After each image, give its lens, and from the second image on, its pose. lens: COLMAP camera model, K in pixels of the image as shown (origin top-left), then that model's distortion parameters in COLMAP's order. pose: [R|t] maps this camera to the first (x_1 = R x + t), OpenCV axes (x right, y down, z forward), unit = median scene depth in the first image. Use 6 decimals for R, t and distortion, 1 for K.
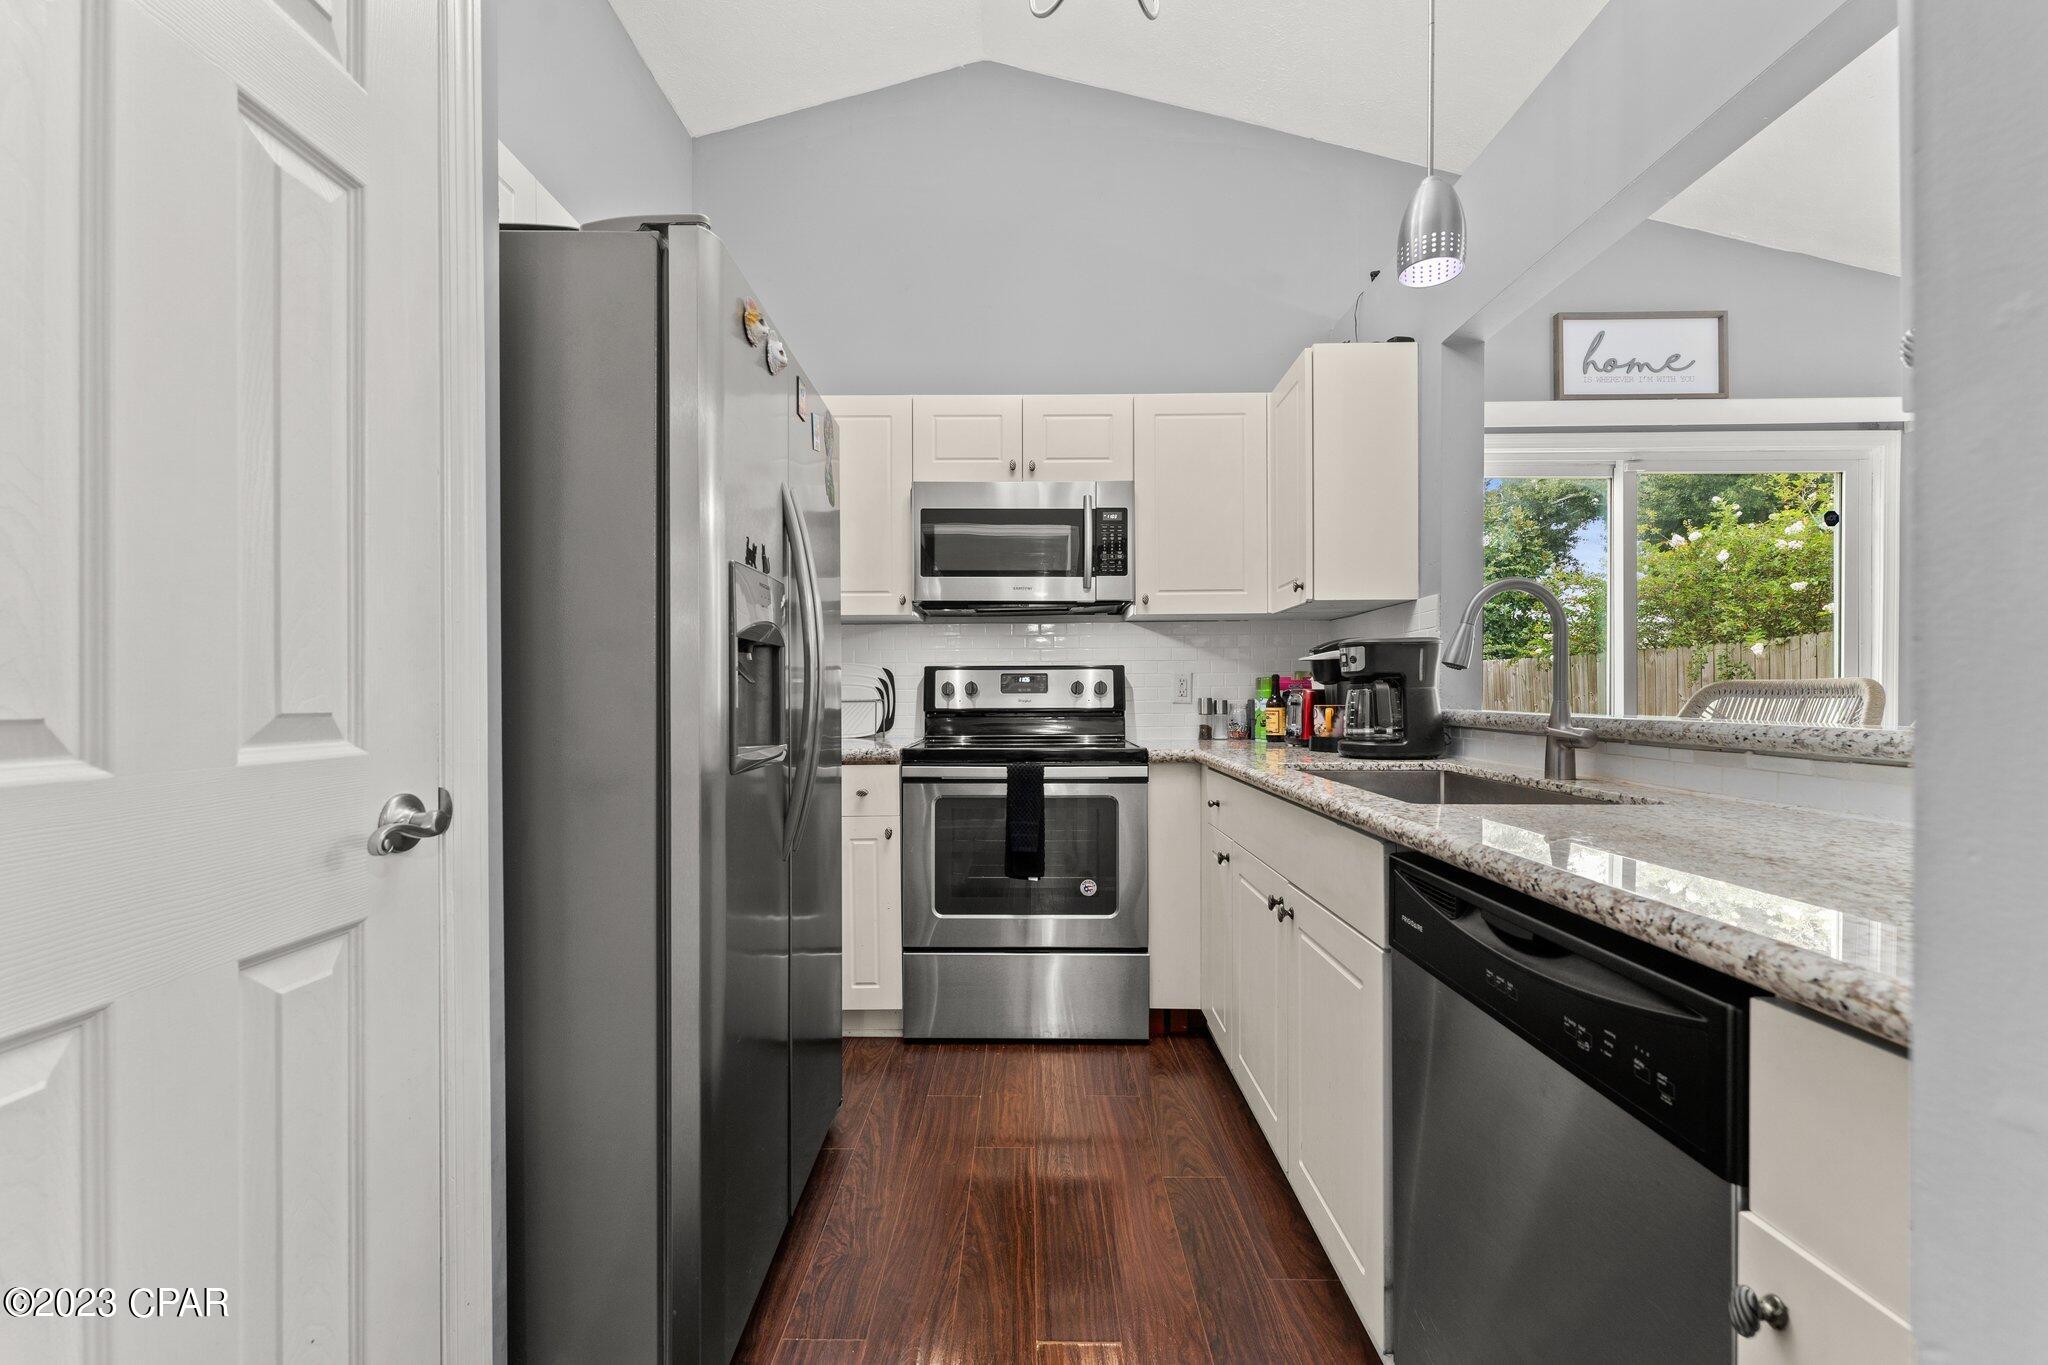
lens RADIAL K [[828.8, 0, 1017.7], [0, 828.8, 692.6], [0, 0, 1]] dist [-0.001015, 0.000128]
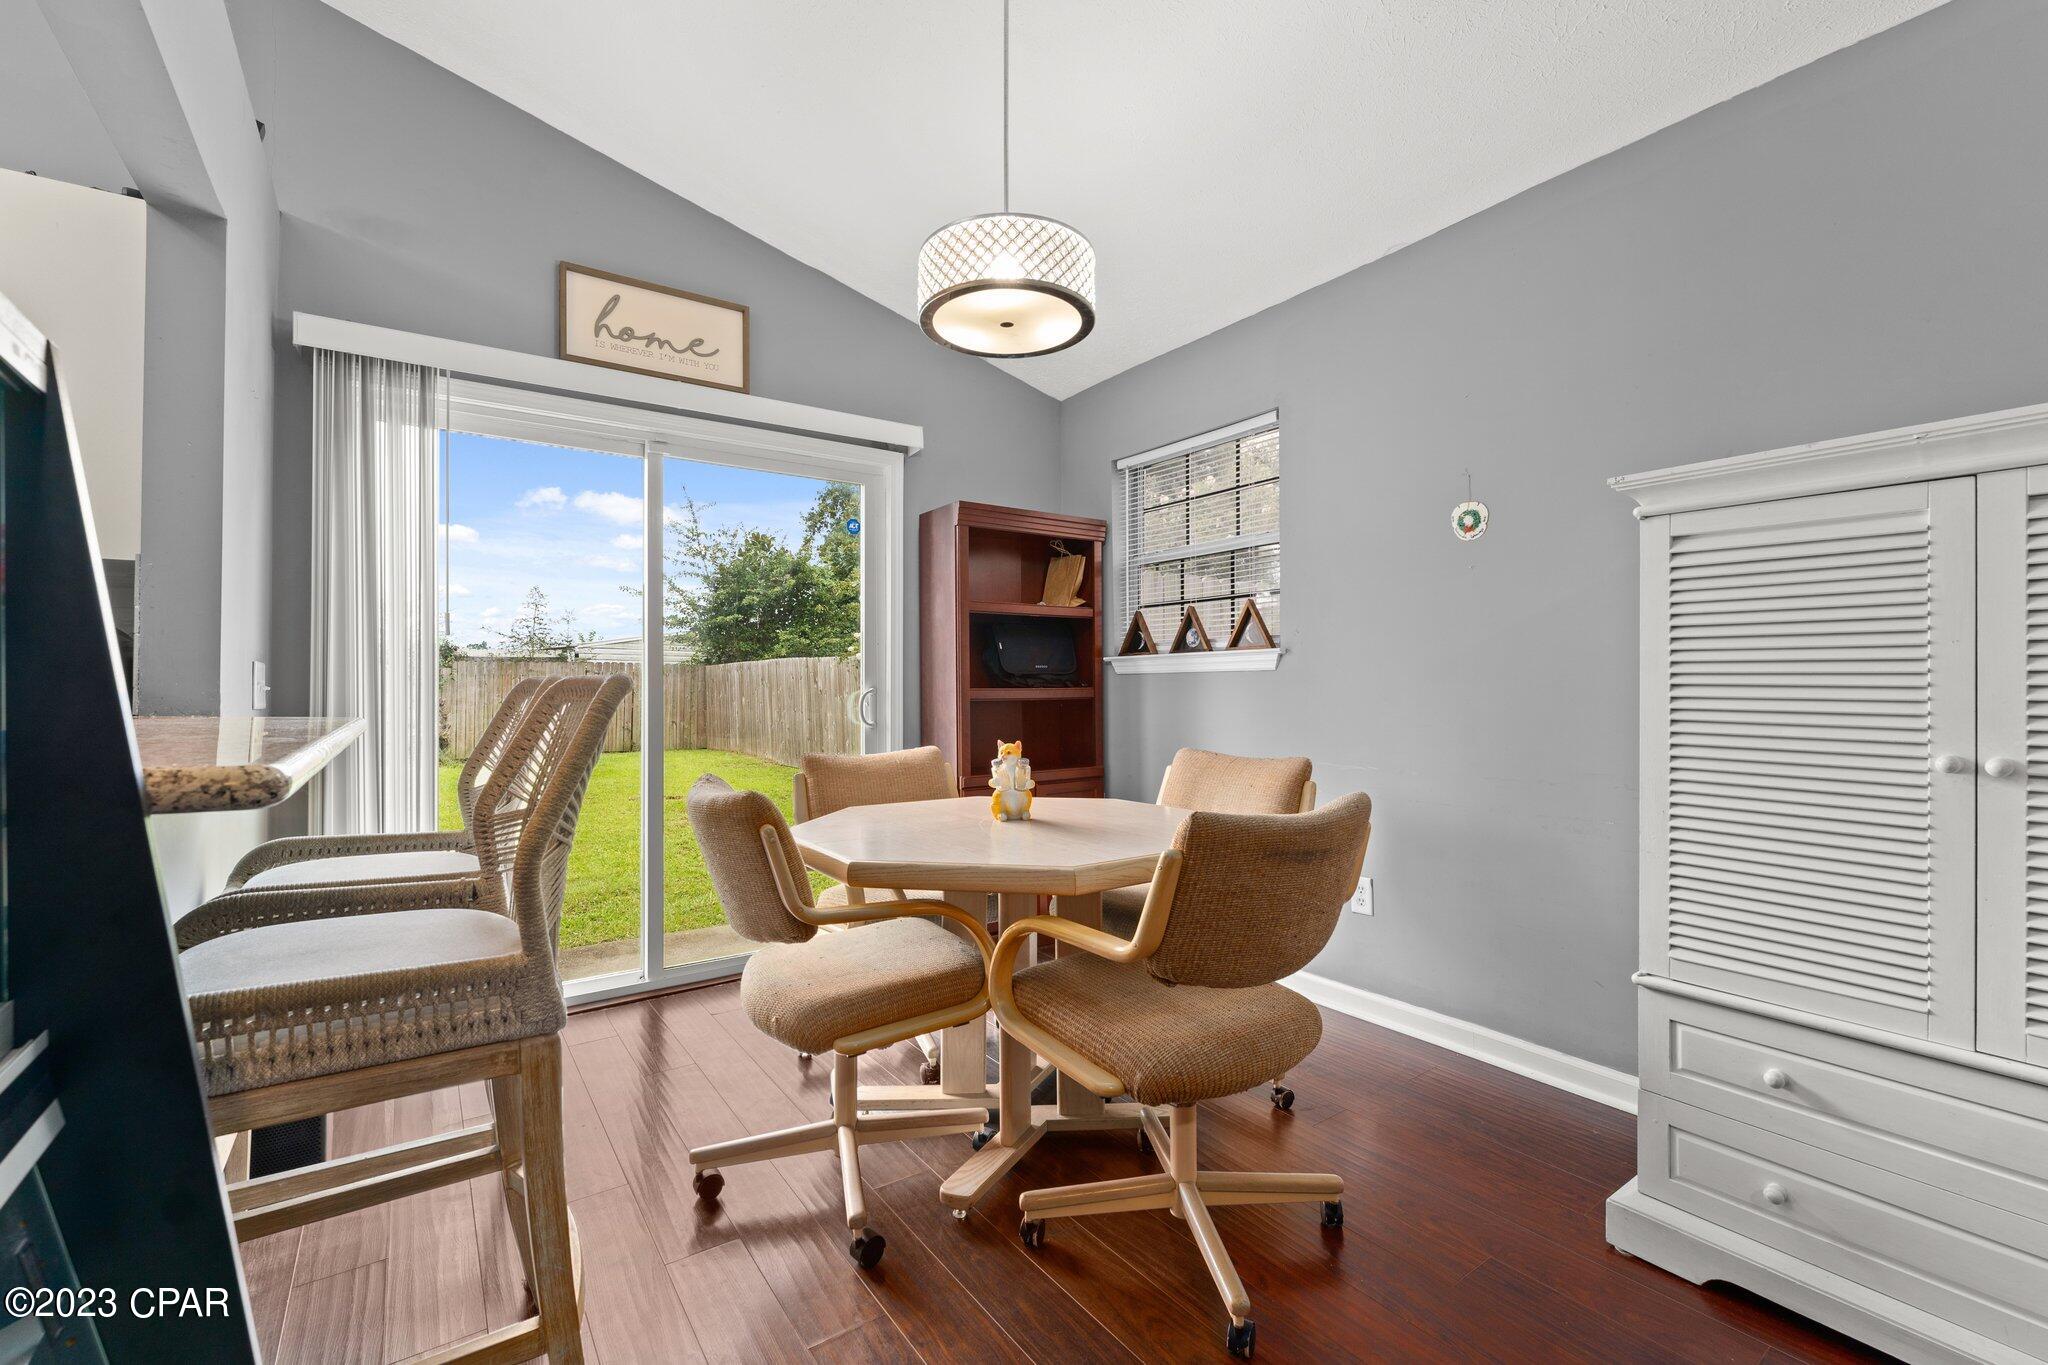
lens RADIAL K [[860.9, 0, 1017.0], [0, 860.9, 677.5], [0, 0, 1]] dist [-0.001573, -0.000019]
pose [[0.812029, 0.005172, 0.583594, 0.635269], [0.002741, 0.999916, -0.012676, -0.000008], [-0.583611, 0.011893, 0.811947, -0.032271]]
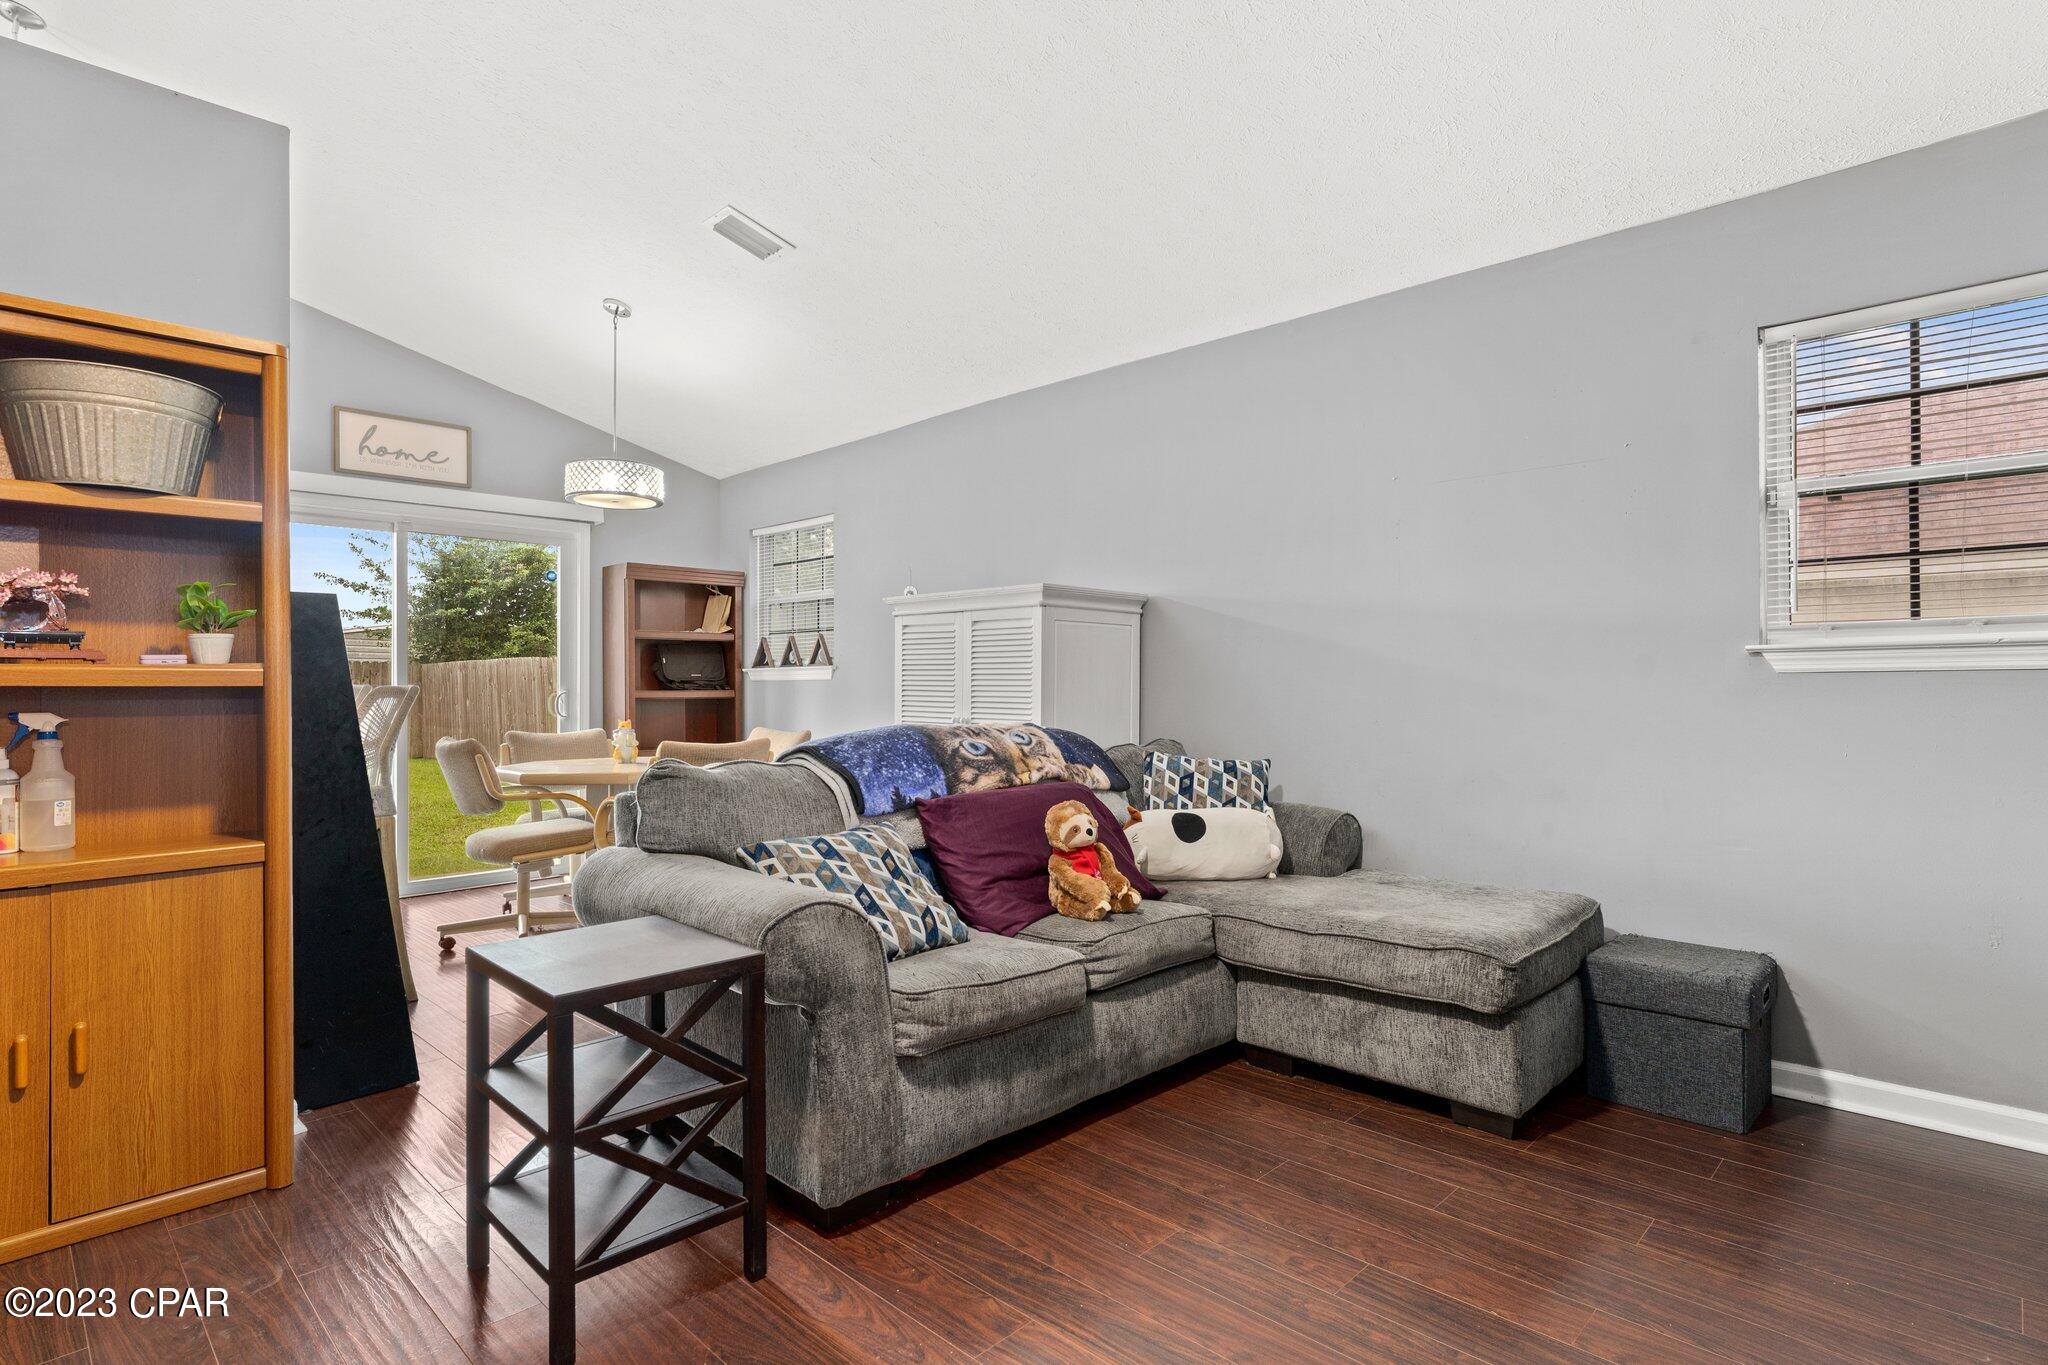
lens RADIAL K [[1025.5, 0, 1014.6], [0, 1025.5, 681.2], [0, 0, 1]] dist [-0.002570, -0.000081]
pose [[0.692920, 0.004012, 0.721003, 0.277787], [0.002391, 0.999966, -0.007863, -0.002016], [-0.721010, 0.007172, 0.692887, -1.135947]]
